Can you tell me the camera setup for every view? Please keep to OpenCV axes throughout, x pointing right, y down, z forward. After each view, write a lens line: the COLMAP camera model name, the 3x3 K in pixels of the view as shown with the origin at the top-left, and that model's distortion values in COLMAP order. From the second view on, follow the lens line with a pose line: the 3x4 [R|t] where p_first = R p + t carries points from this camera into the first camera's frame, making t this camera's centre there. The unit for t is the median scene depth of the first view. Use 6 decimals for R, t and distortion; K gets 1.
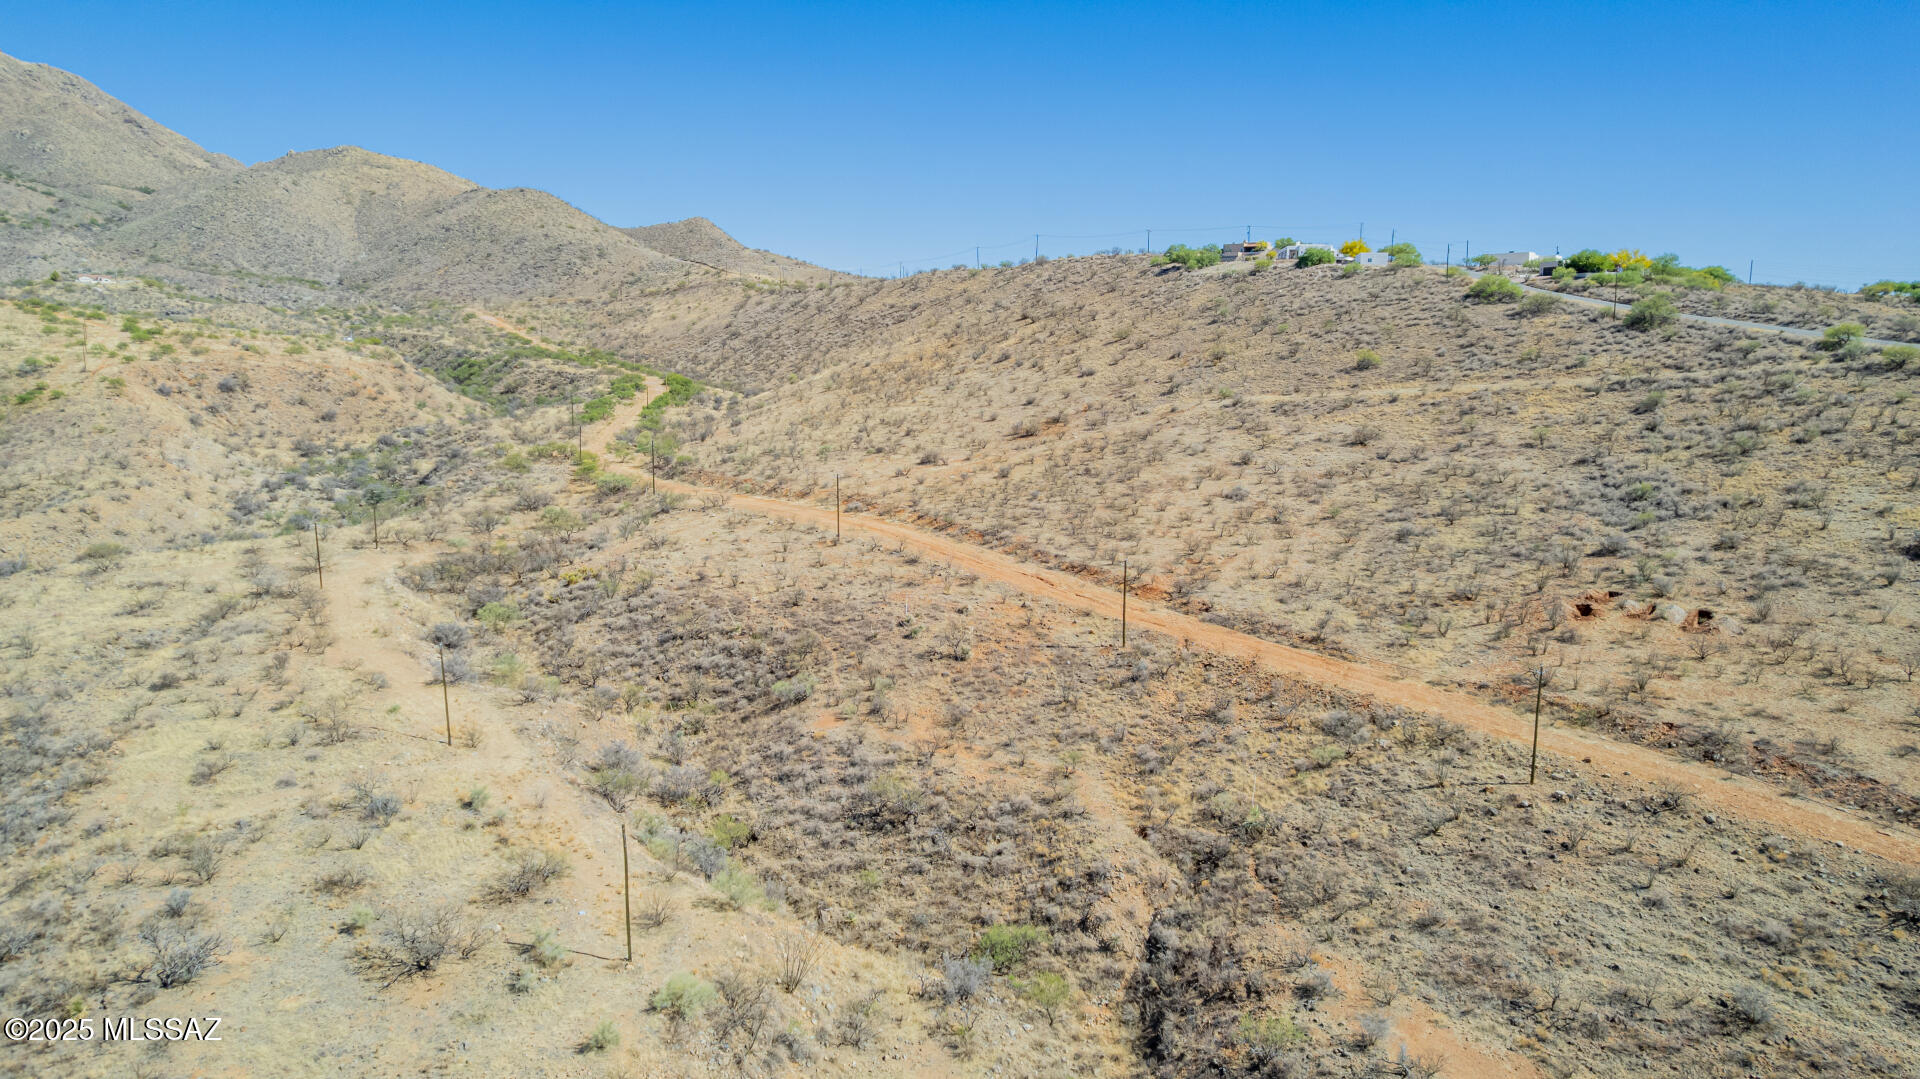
lens RADIAL K [[1224.2, 0, 956.3], [0, 1224.2, 530.0], [0, 0, 1]] dist [-0.075273, 0.065671]
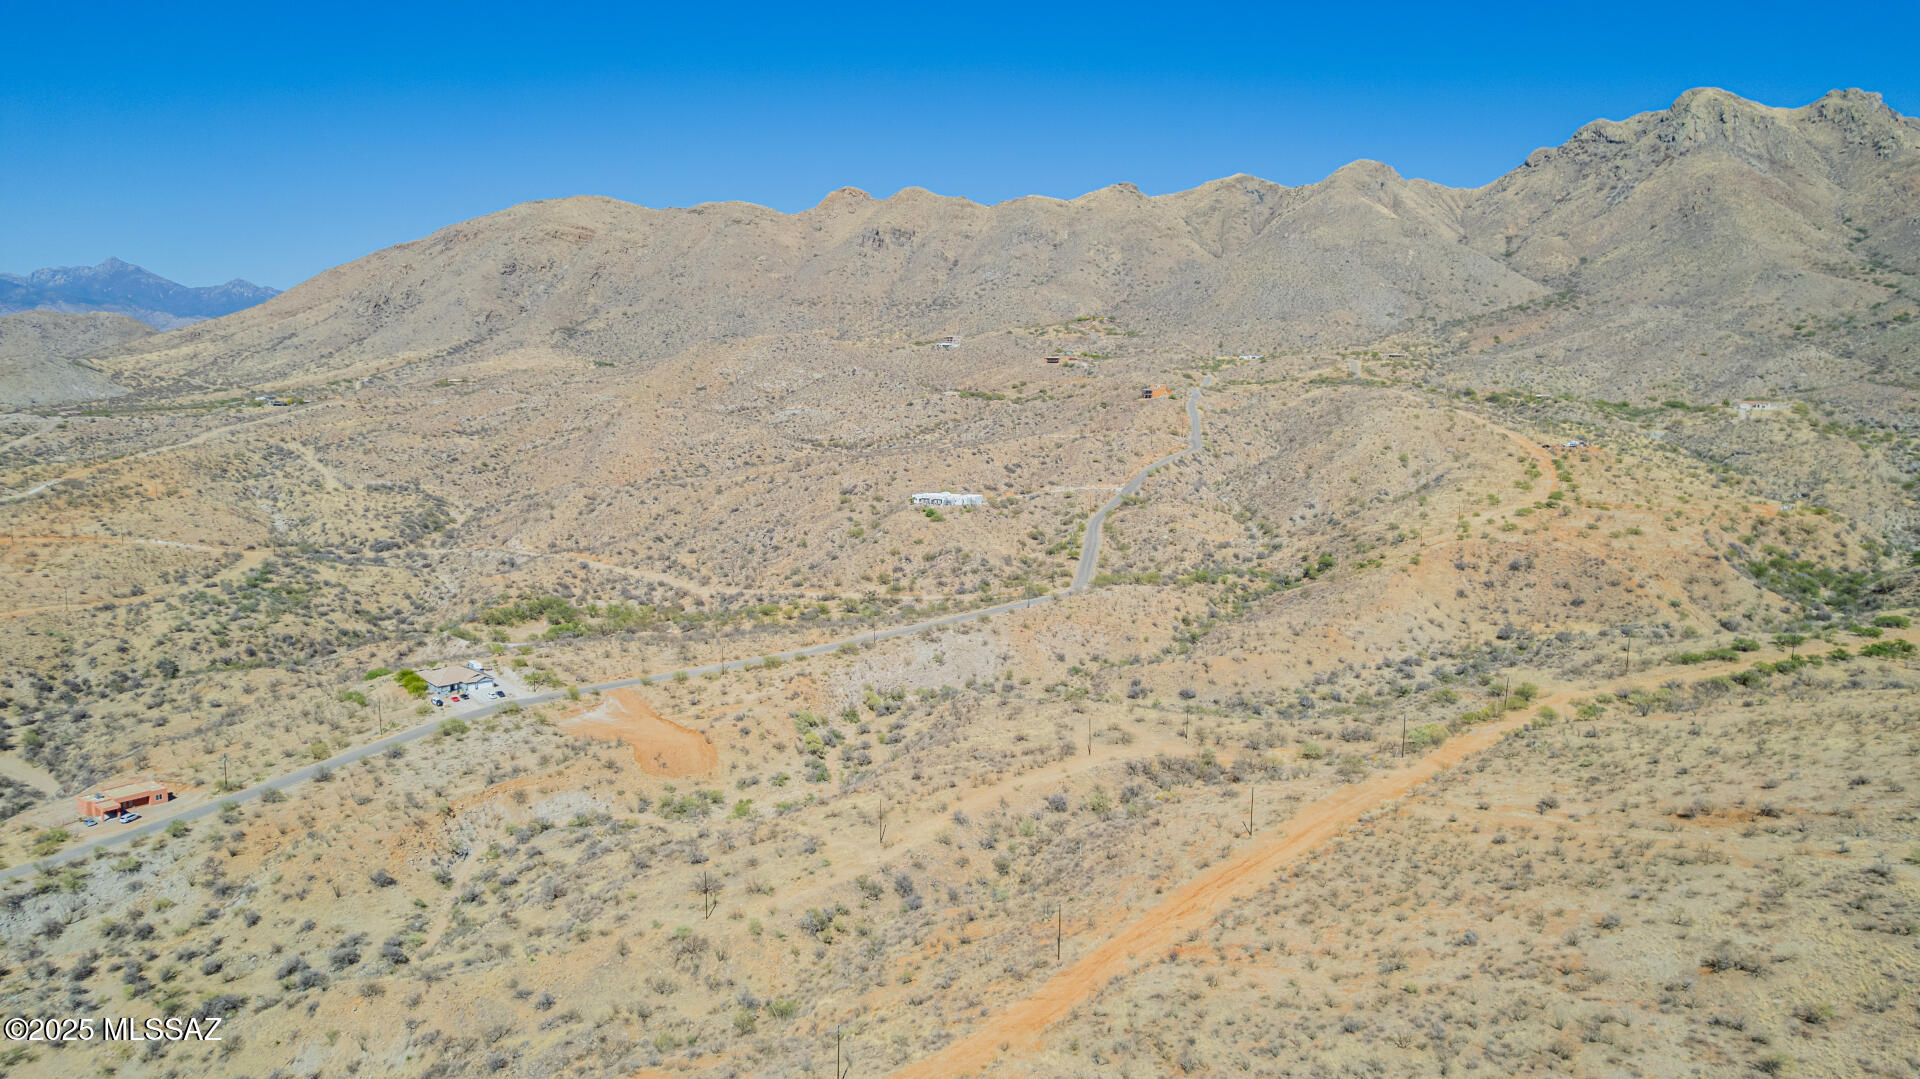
lens RADIAL K [[1224.2, 0, 956.1], [0, 1224.2, 549.1], [0, 0, 1]] dist [-0.075273, 0.065671]
pose [[0.154271, 0.130987, -0.979307, 0.232667], [-0.147237, 0.983154, 0.108307, -0.081141], [0.976996, 0.127481, 0.170958, 0.091394]]
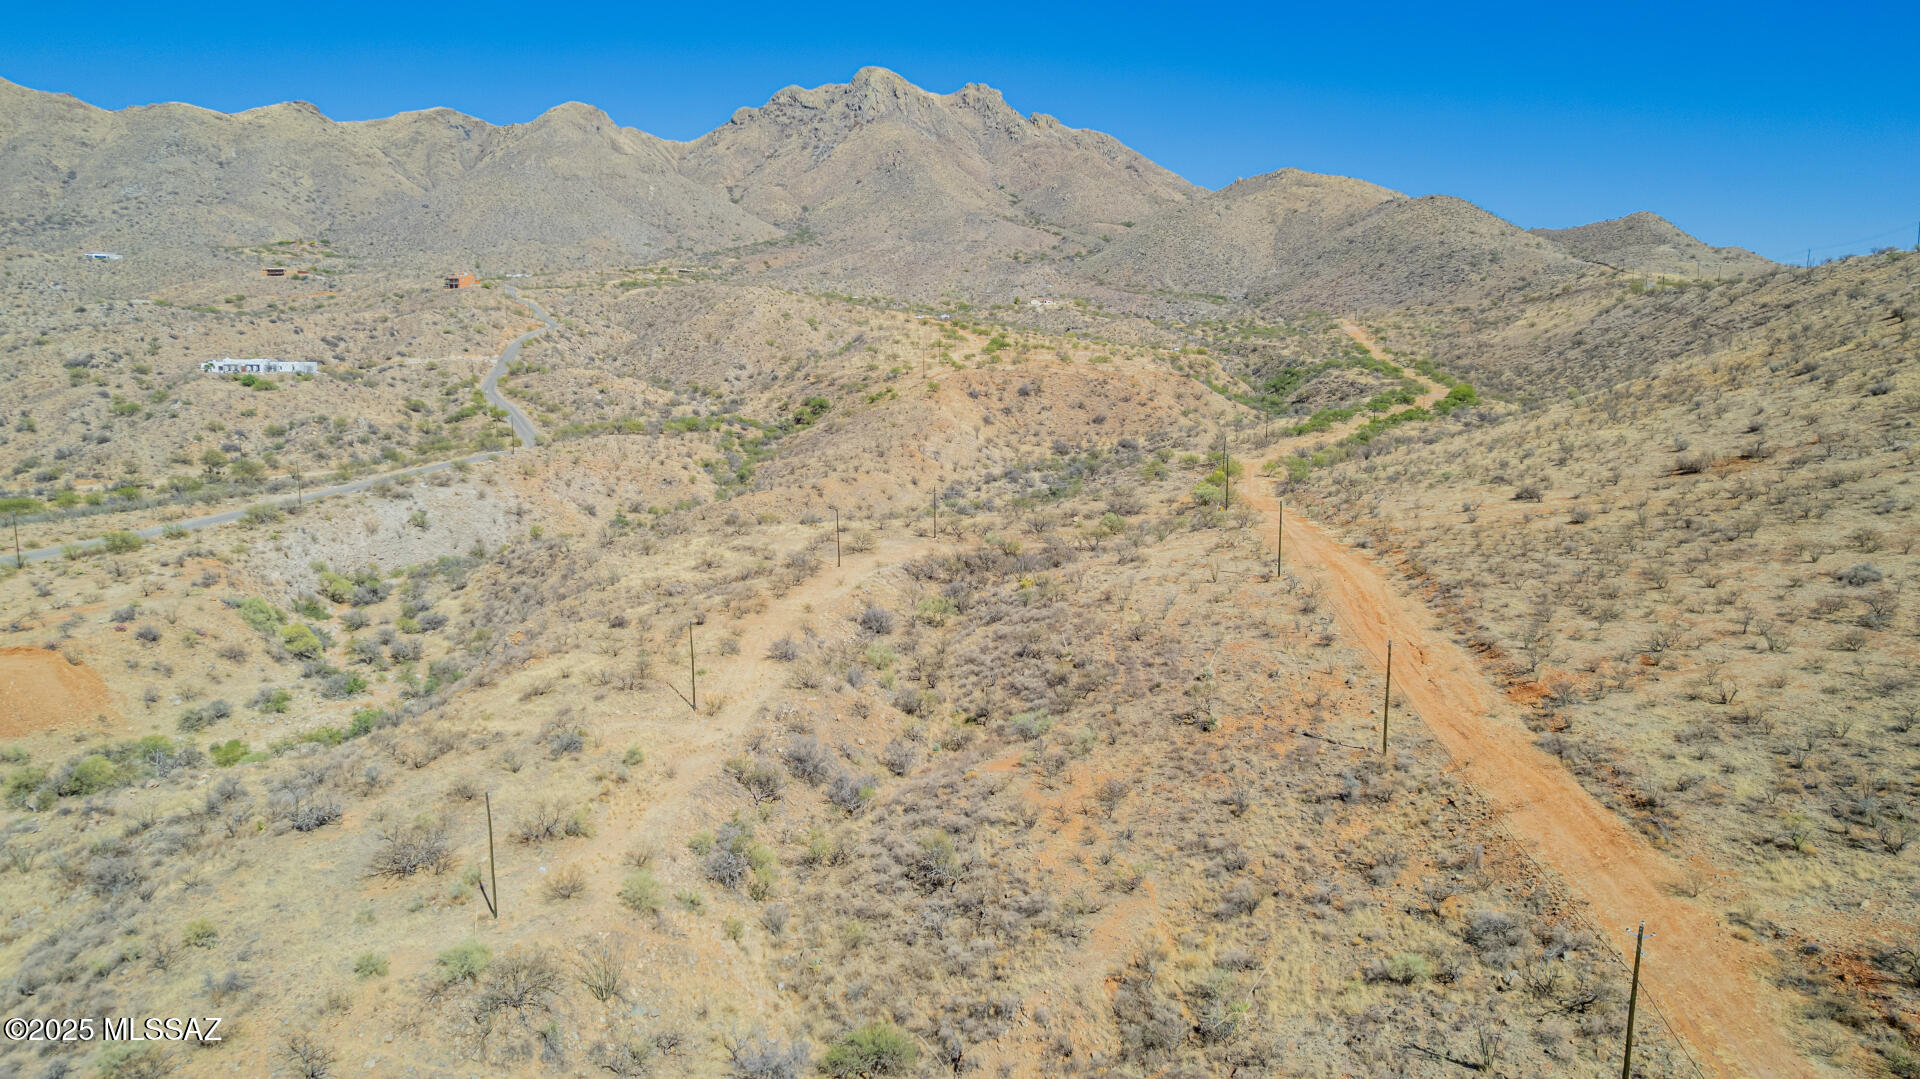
lens RADIAL K [[1224.2, 0, 970.1], [0, 1224.2, 536.0], [0, 0, 1]] dist [-0.075273, 0.065671]
pose [[0.723911, 0.091586, -0.683788, 0.074949], [-0.093987, 0.995001, 0.033768, -0.006663], [0.683462, 0.039822, 0.728899, 0.048148]]
